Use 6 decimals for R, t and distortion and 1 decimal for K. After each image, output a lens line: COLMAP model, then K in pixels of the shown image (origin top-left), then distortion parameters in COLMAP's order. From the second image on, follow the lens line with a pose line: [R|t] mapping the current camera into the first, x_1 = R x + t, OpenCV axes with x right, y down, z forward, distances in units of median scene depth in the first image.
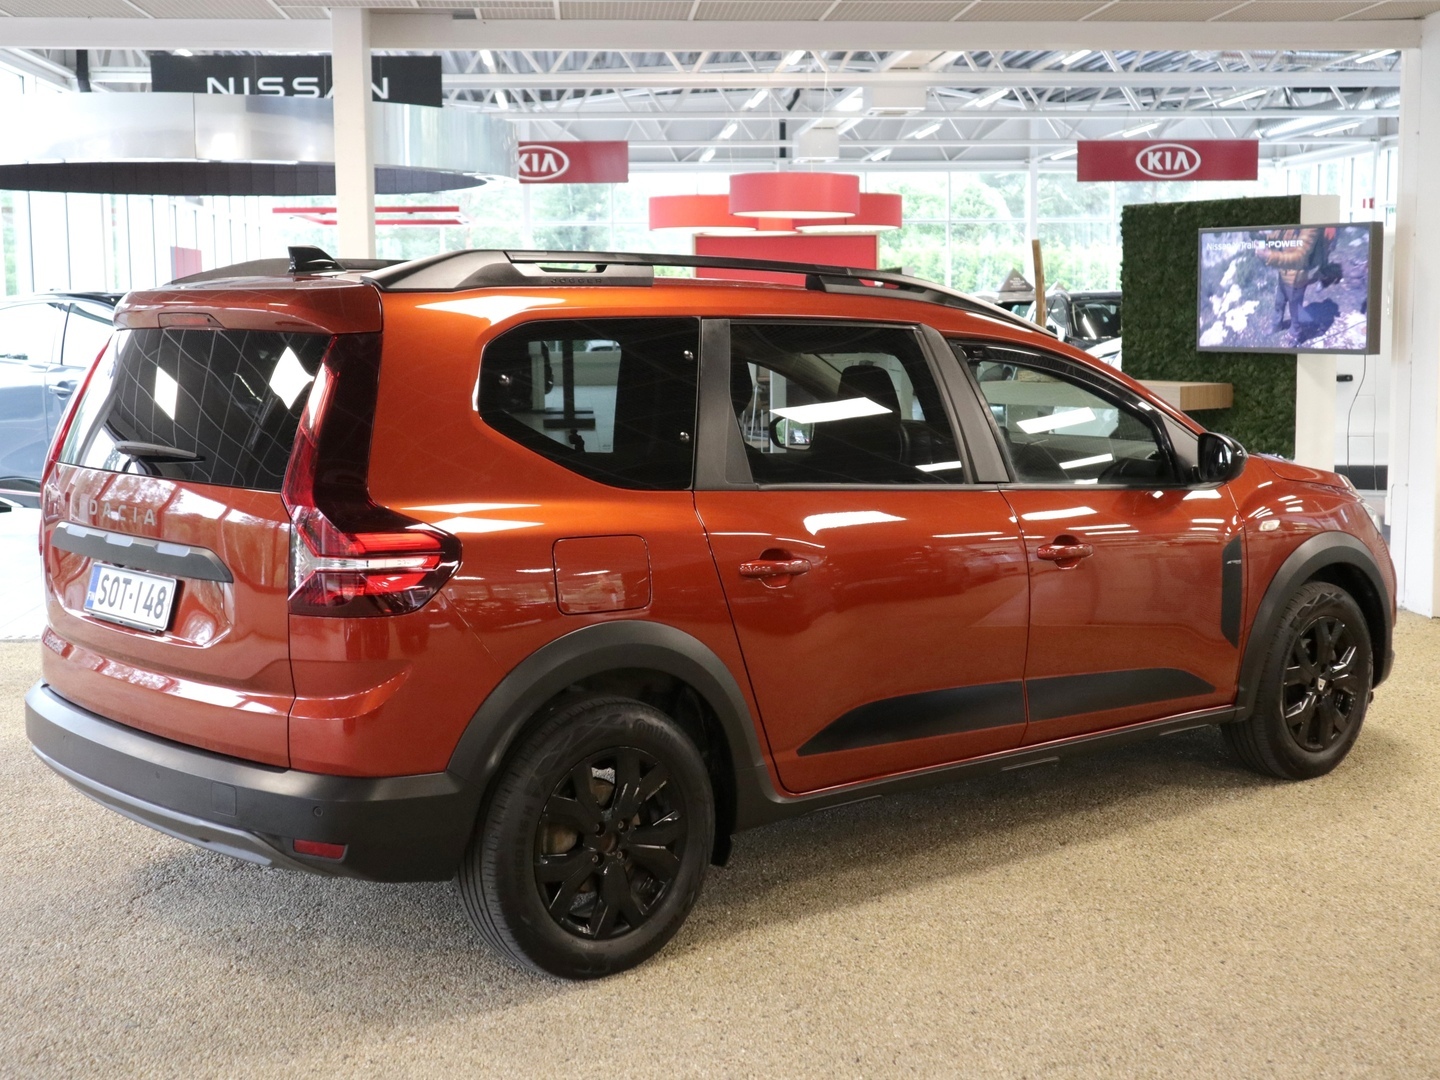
lens RADIAL K [[1958.7, 0, 720.0], [0, 1958.7, 540.0], [0, 0, 1]] dist [0.010075, 0.027530]
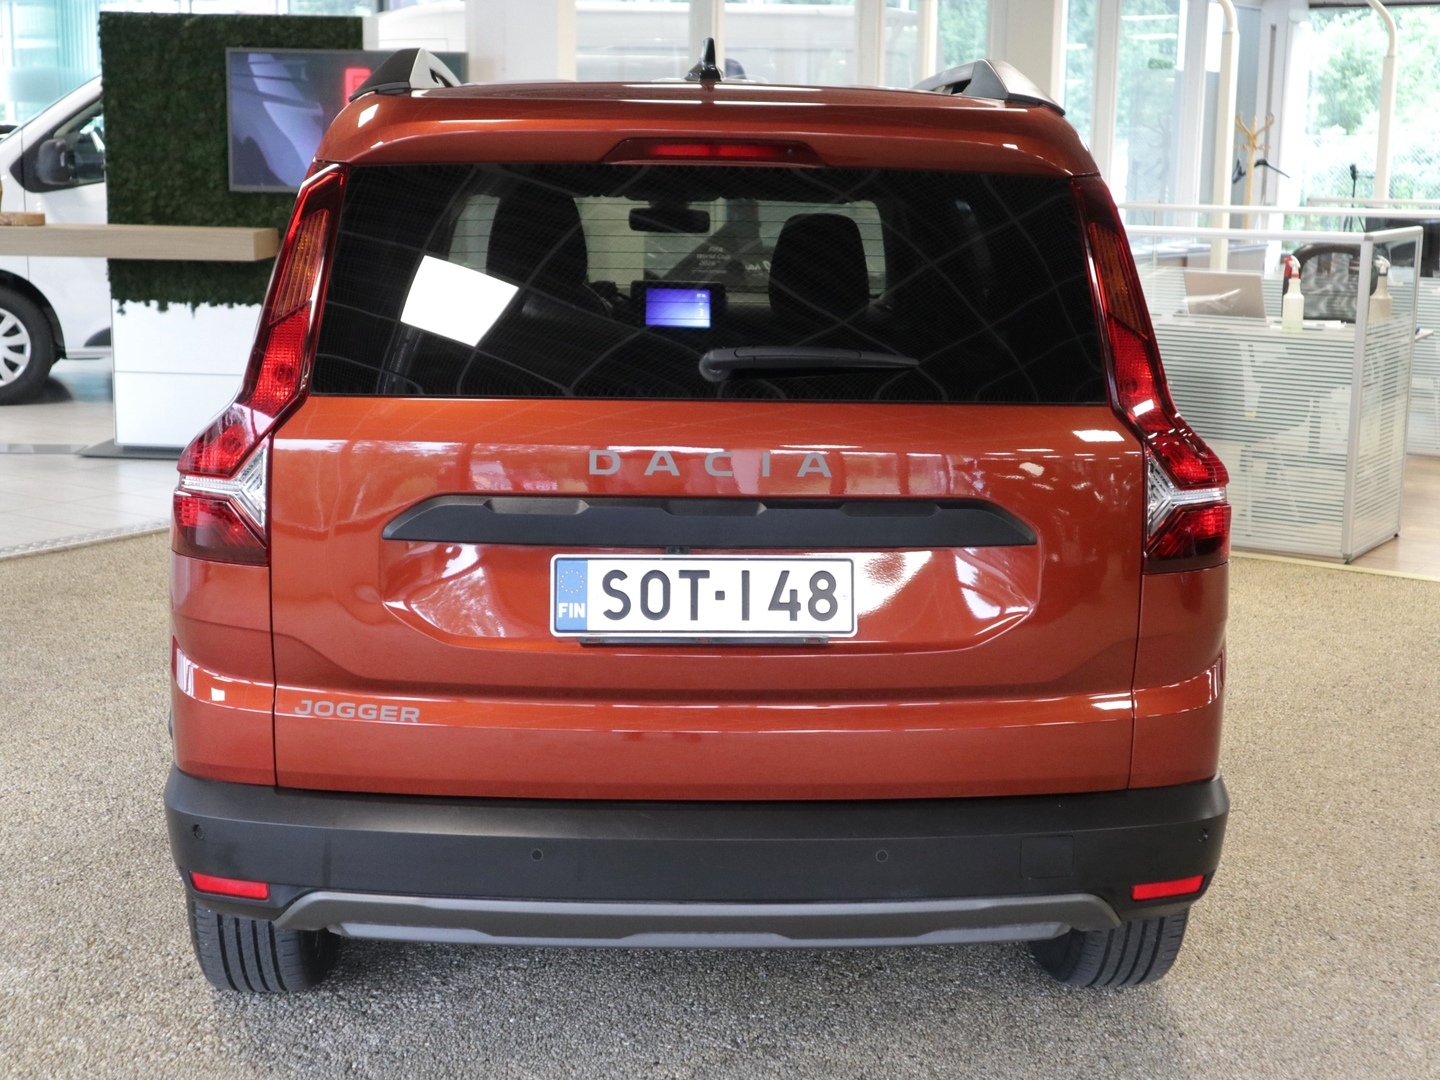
lens RADIAL K [[2083.0, 0, 720.0], [0, 2083.0, 540.0], [0, 0, 1]] dist [0.009957, 0.066148]
pose [[0.623348, -0.126117, 0.771707, -0.347162], [0.070383, 0.991951, 0.105258, -0.025098], [-0.778770, -0.011297, 0.627207, 0.251068]]
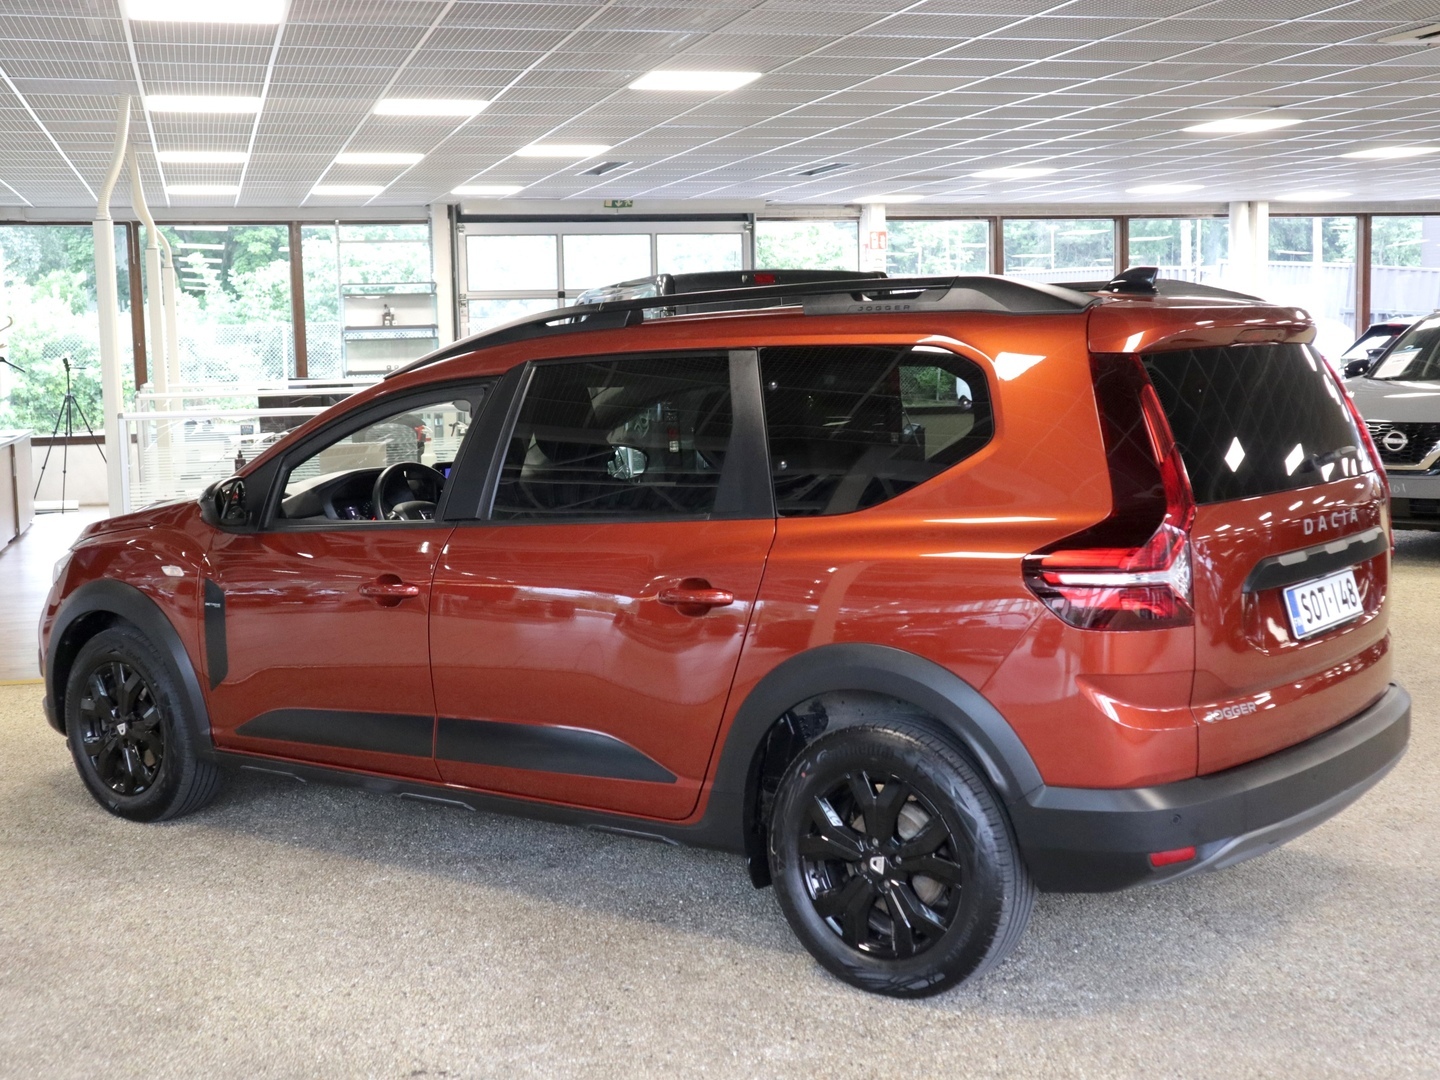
lens RADIAL K [[1822.8, 0, 720.0], [0, 1822.8, 540.0], [0, 0, 1]] dist [-0.001708, 0.000030]
pose [[-0.183389, -0.097169, 0.978226, -0.504611], [0.138219, 0.982669, 0.123522, -0.070898], [-0.973275, 0.157862, -0.166780, 0.629528]]
